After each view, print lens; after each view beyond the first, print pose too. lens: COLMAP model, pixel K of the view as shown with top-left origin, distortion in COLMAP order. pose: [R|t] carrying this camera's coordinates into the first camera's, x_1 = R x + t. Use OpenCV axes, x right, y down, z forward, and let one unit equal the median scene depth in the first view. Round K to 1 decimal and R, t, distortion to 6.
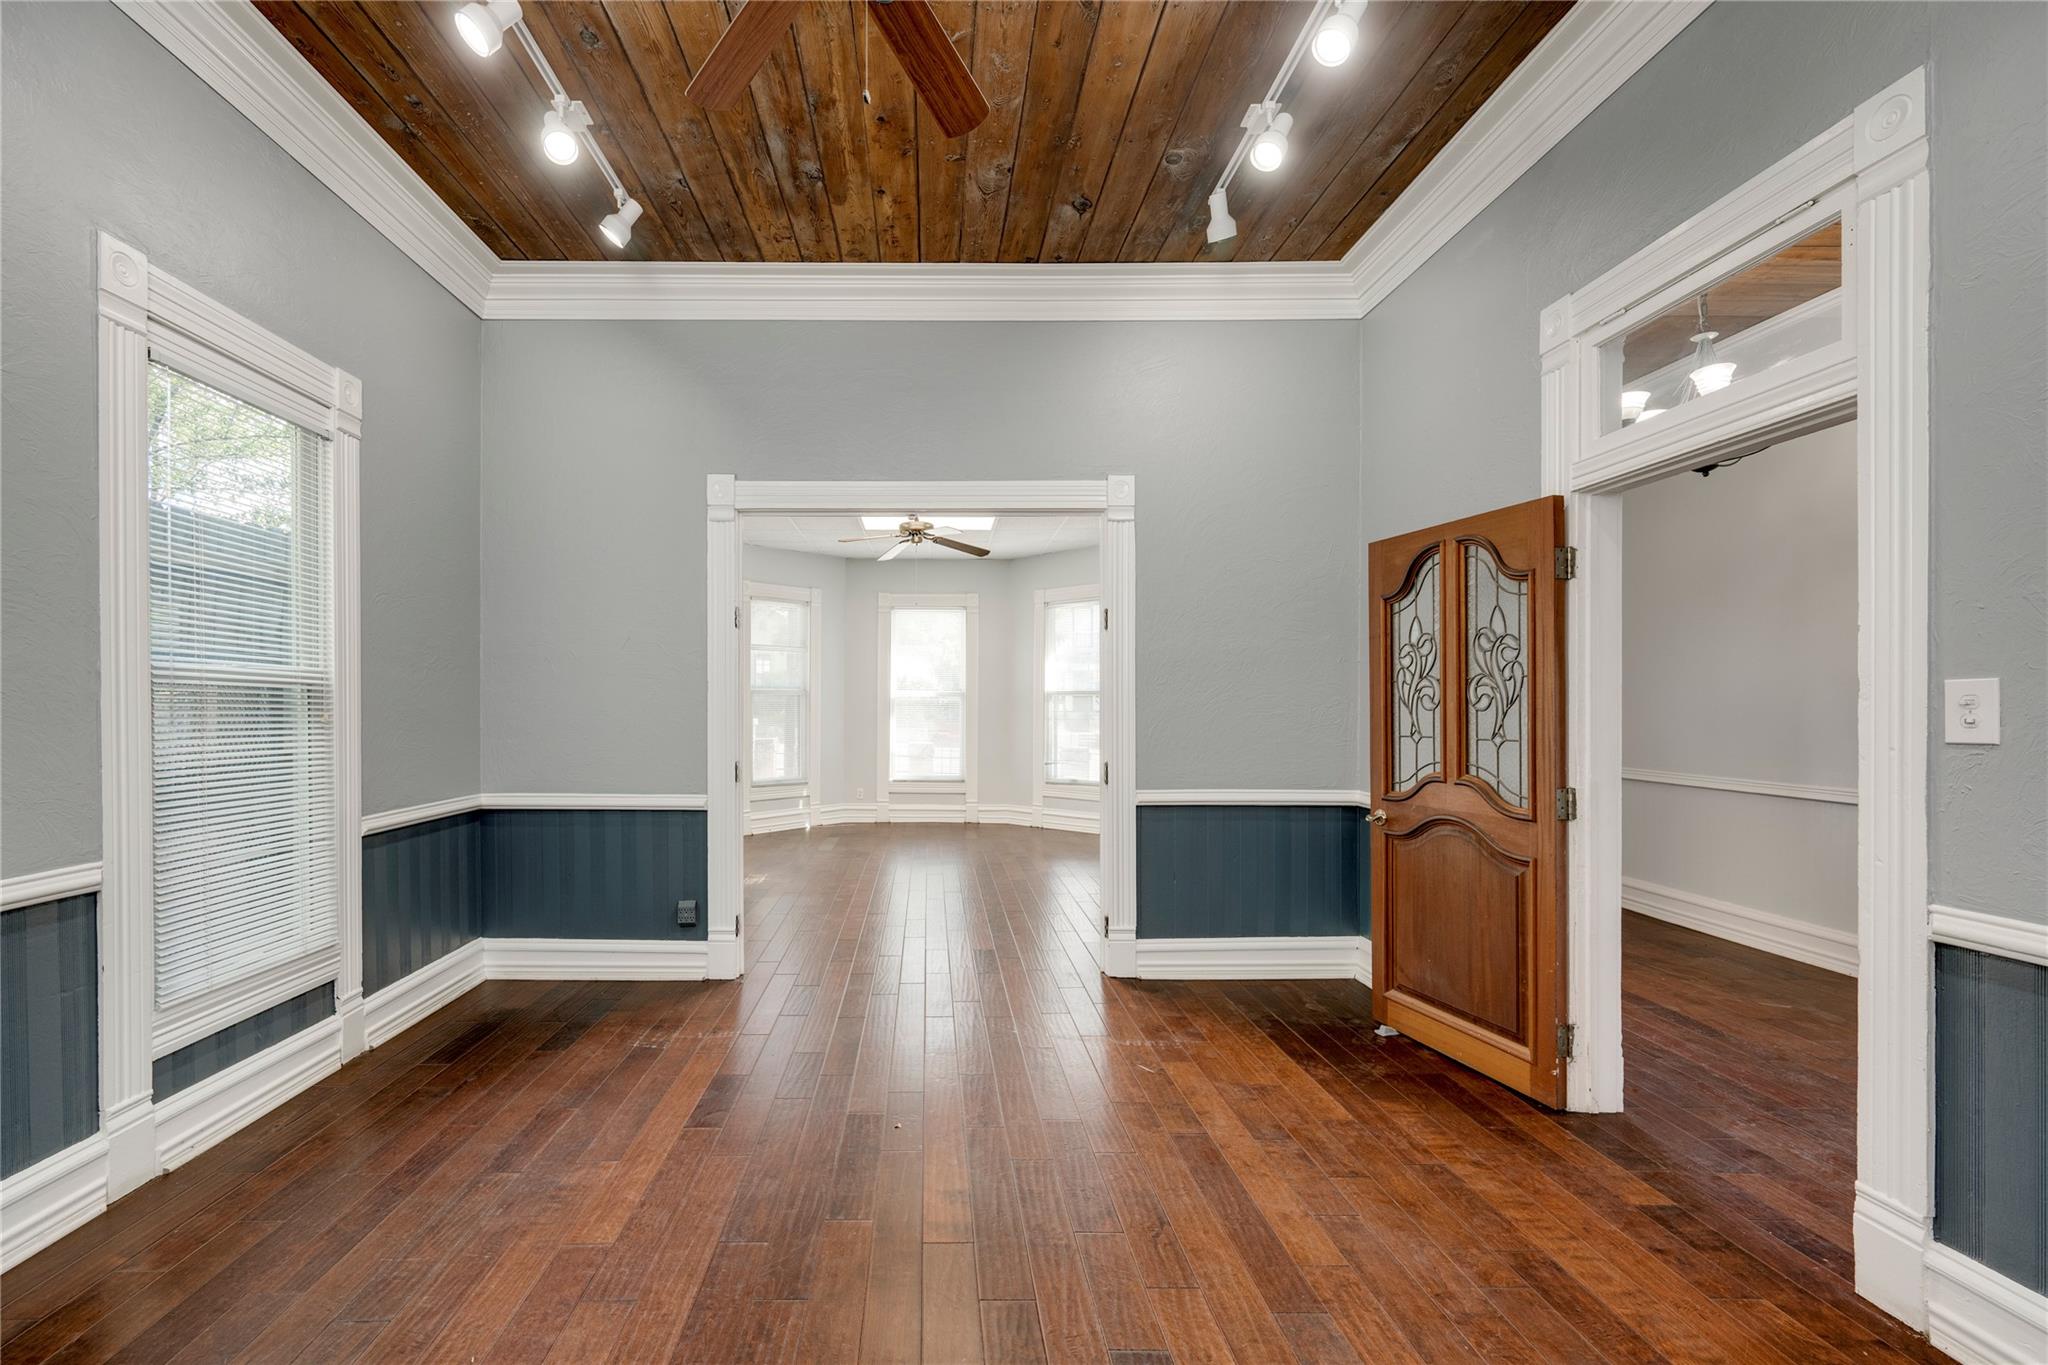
lens RADIAL K [[849.1, 0, 955.6], [0, 849.1, 699.2], [0, 0, 1]] dist [-0.007661, 0.000359]
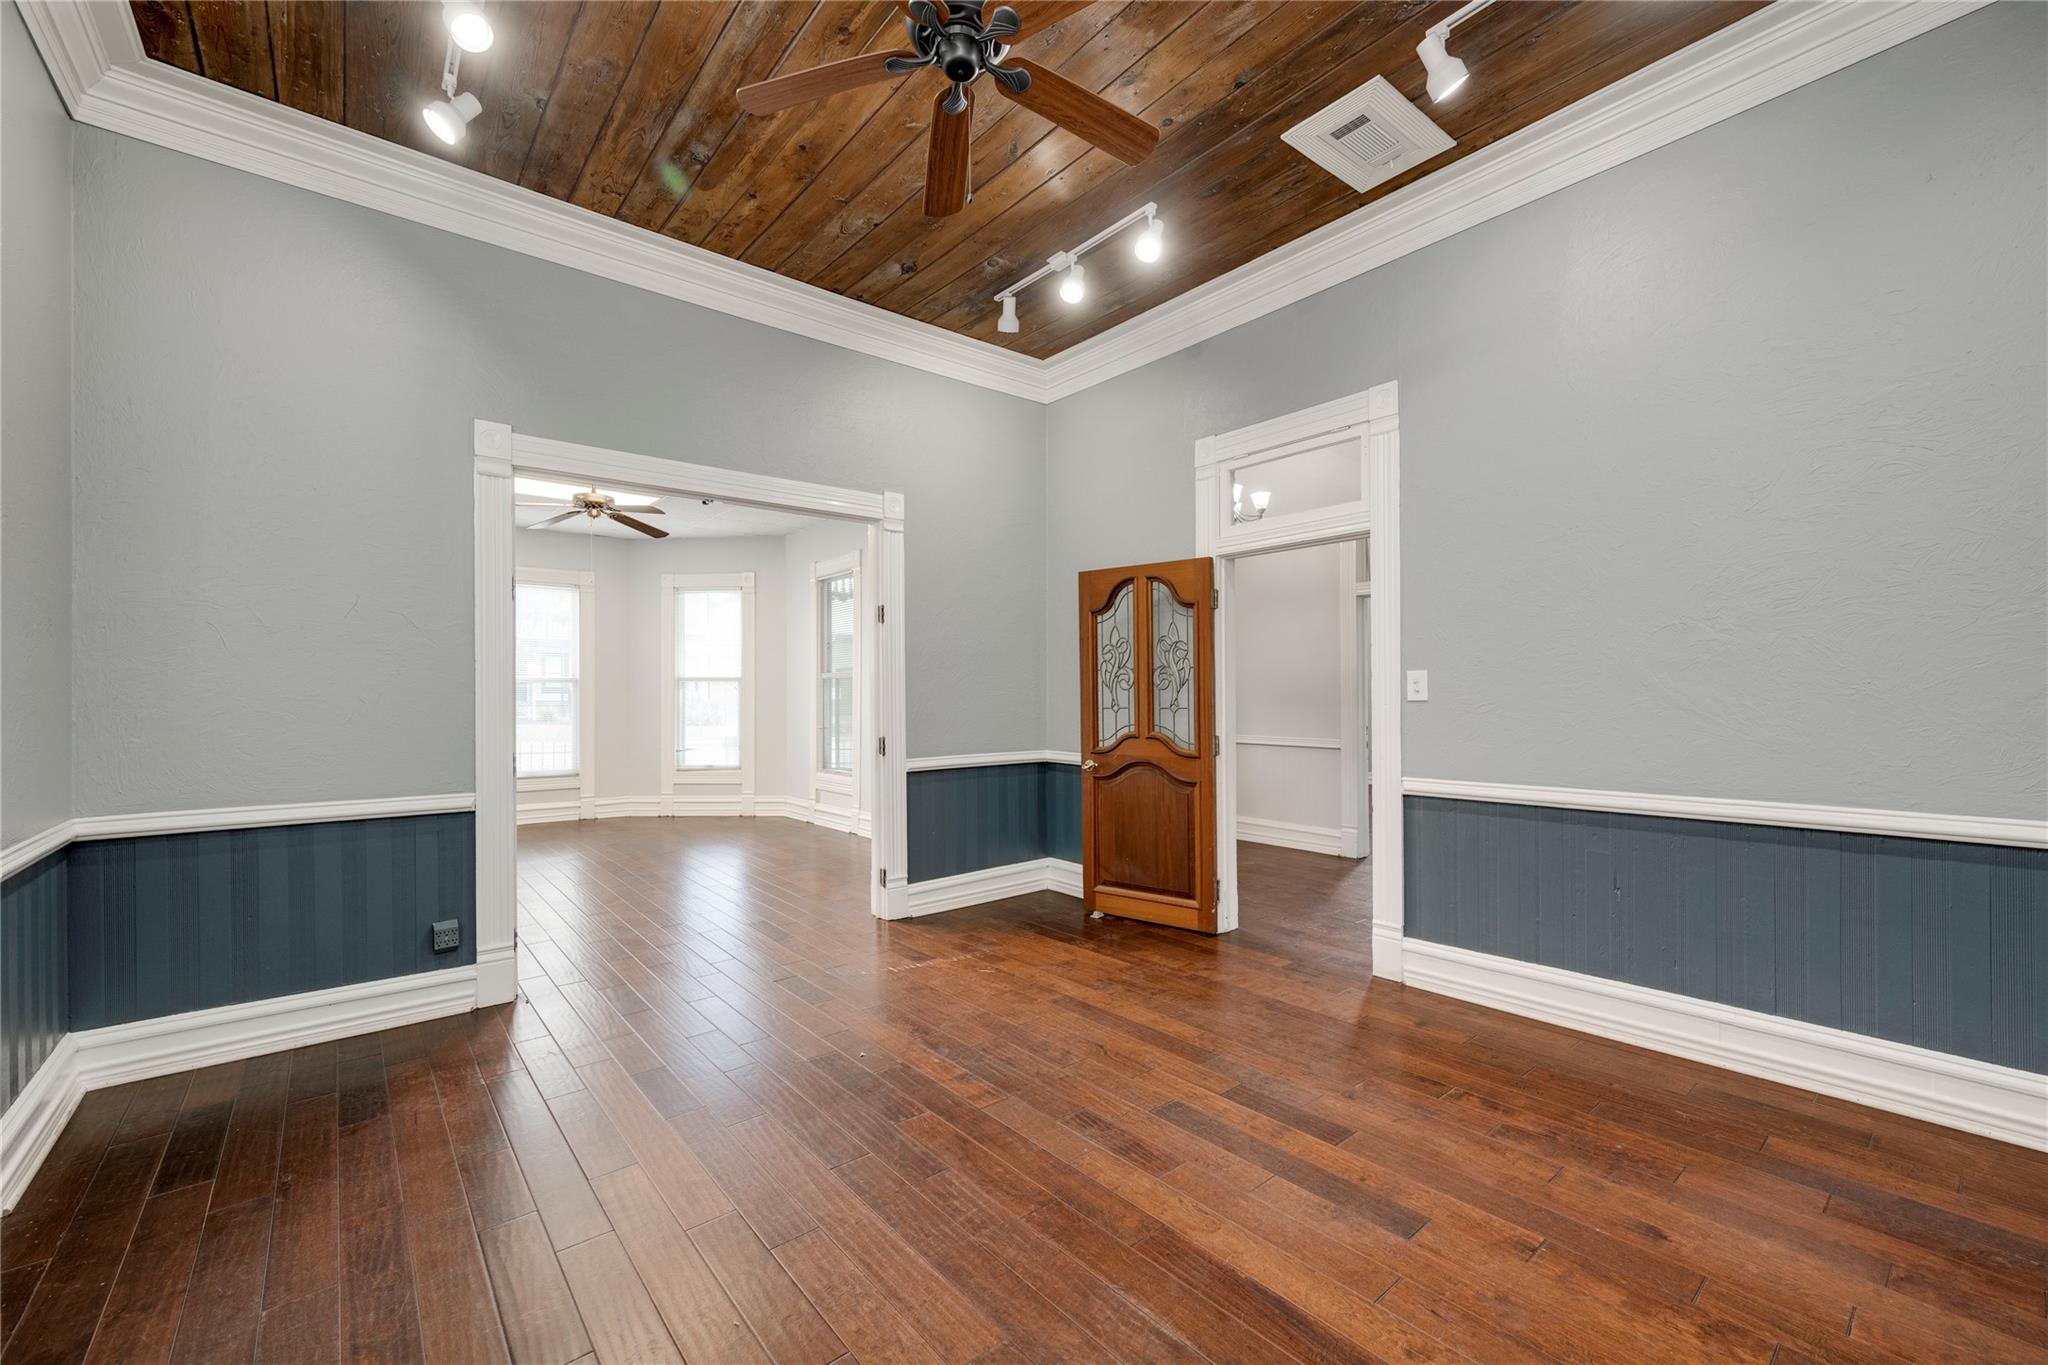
lens RADIAL K [[823.5, 0, 1028.1], [0, 823.5, 681.0], [0, 0, 1]] dist [-0.000405, 0.000224]
pose [[0.768119, 0.004496, 0.640292, -0.467715], [0.001514, 0.999960, -0.008838, 0.009631], [-0.640306, 0.007757, 0.768081, 0.004796]]
